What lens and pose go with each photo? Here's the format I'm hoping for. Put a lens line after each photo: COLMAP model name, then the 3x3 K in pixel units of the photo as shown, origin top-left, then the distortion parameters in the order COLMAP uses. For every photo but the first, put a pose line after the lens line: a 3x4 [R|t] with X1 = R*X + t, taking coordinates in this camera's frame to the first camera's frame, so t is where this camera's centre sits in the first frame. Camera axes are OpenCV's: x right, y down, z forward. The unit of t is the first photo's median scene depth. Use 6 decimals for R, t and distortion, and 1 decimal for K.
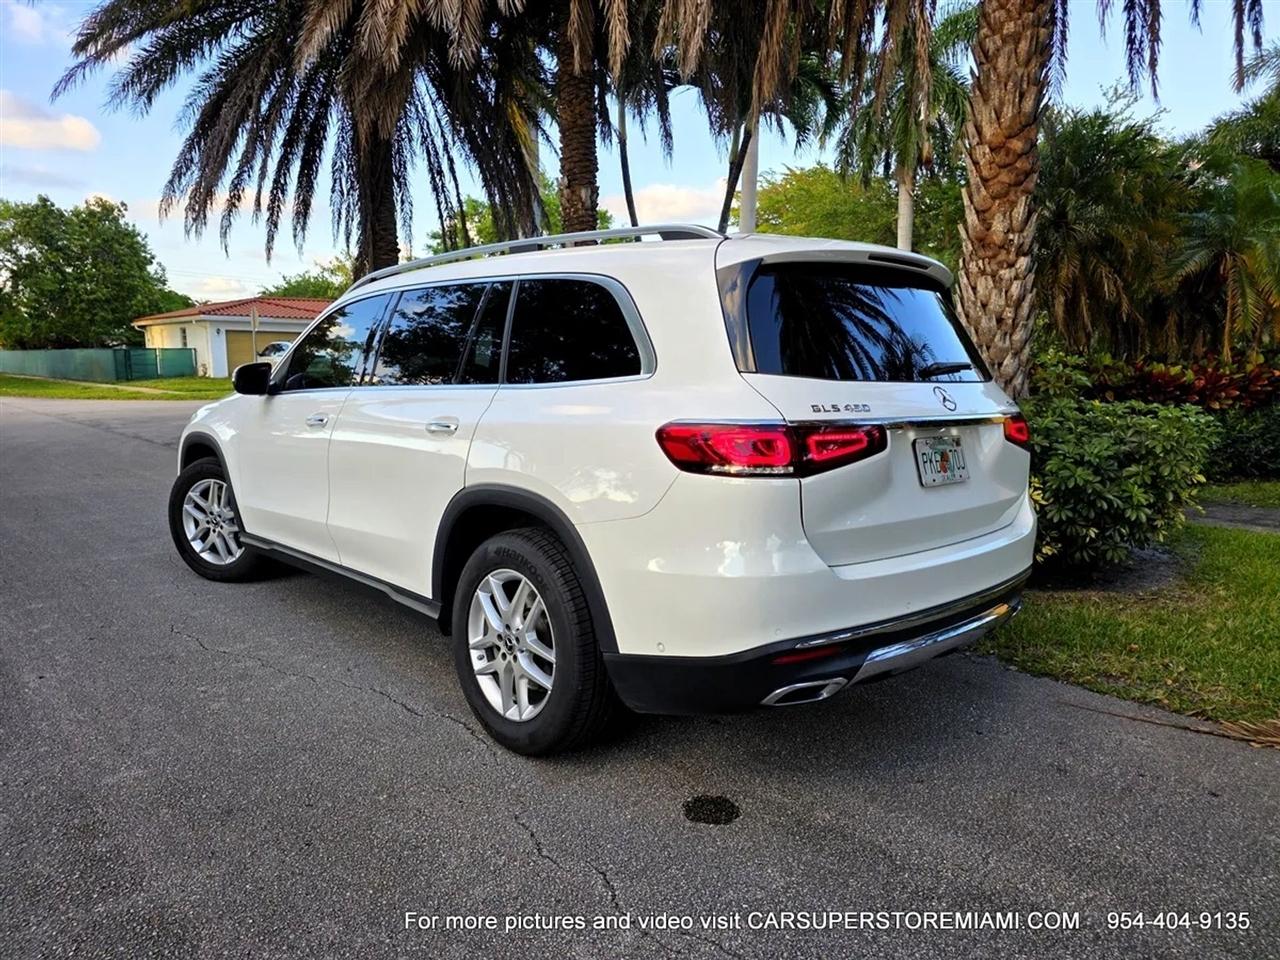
lens RADIAL K [[870.3, 0, 632.0], [0, 870.3, 475.0], [0, 0, 1]] dist [0.038865, -0.032658]
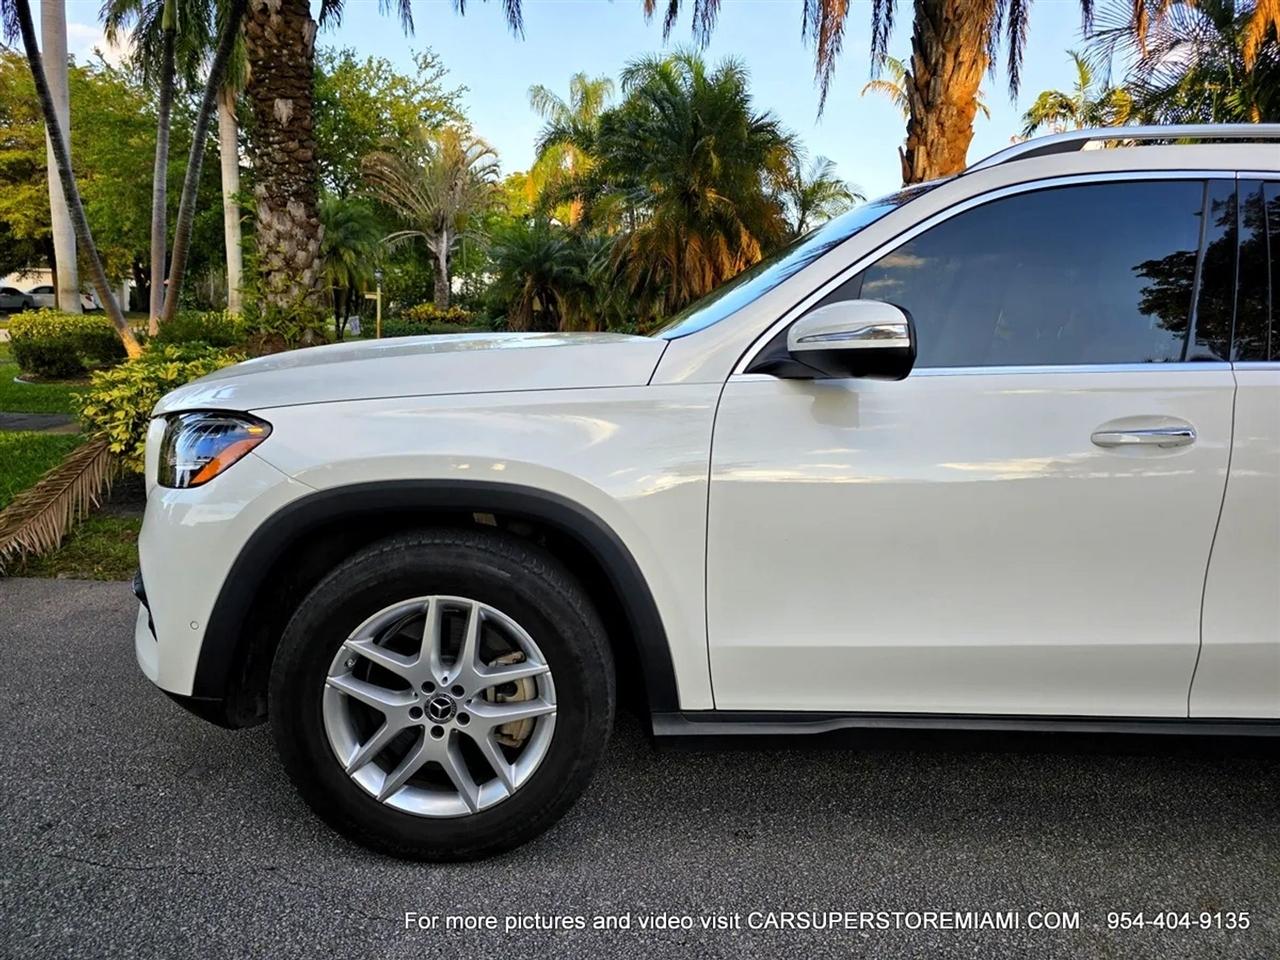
lens RADIAL K [[870.3, 0, 631.6], [0, 870.3, 478.1], [0, 0, 1]] dist [0.038865, -0.032658]
pose [[0.661678, -0.099568, 0.743148, -0.727741], [0.056574, 0.994948, 0.082932, -0.074129], [-0.747651, -0.012832, 0.663968, 0.726846]]
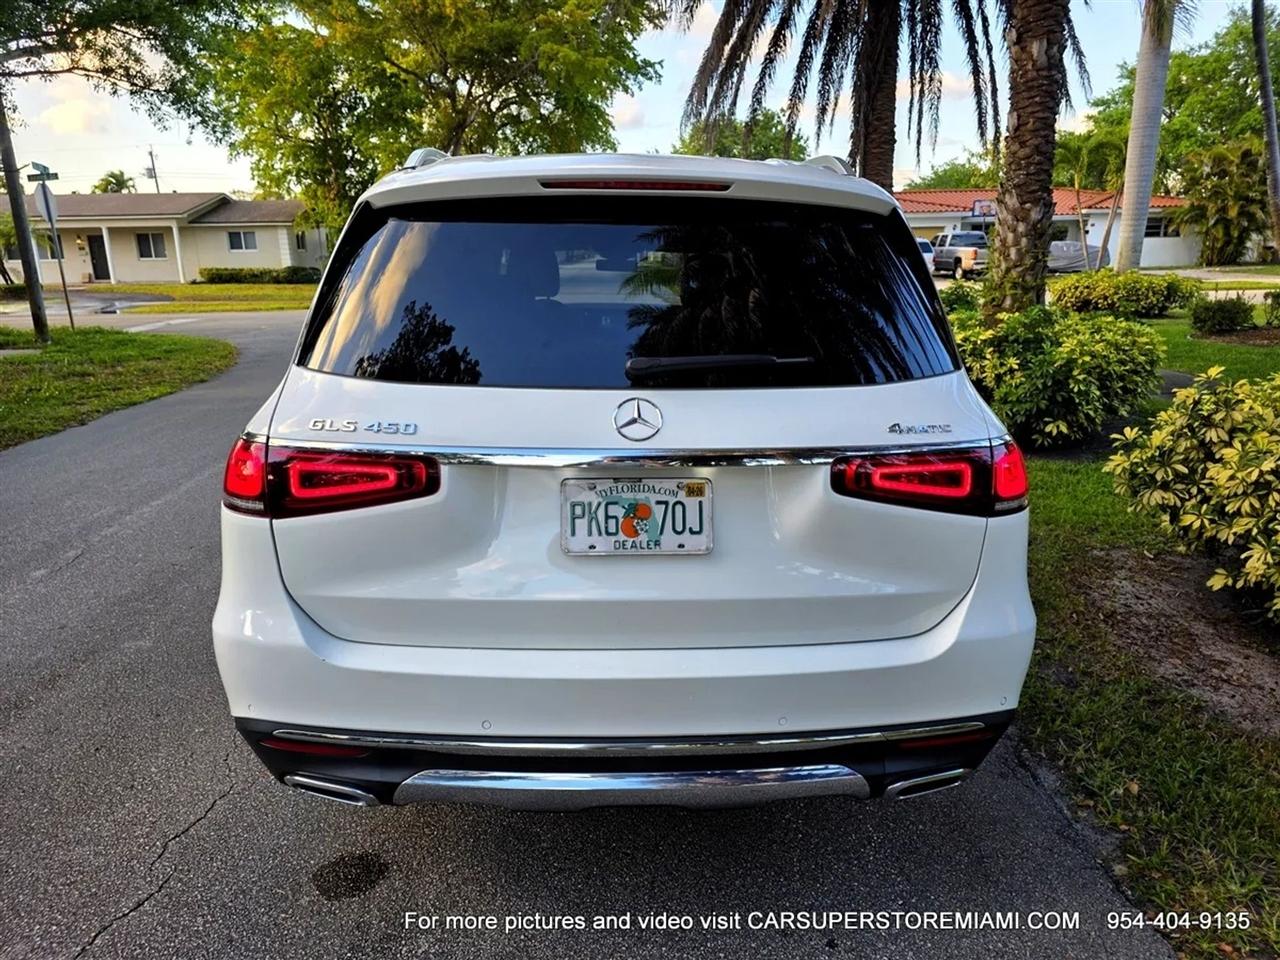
lens RADIAL K [[870.3, 0, 636.4], [0, 870.3, 481.0], [0, 0, 1]] dist [0.038865, -0.032658]
pose [[0.753174, 0.152901, -0.639805, 0.418089], [-0.070850, 0.985809, 0.152185, -0.075952], [0.653995, -0.069292, 0.753319, 0.302191]]
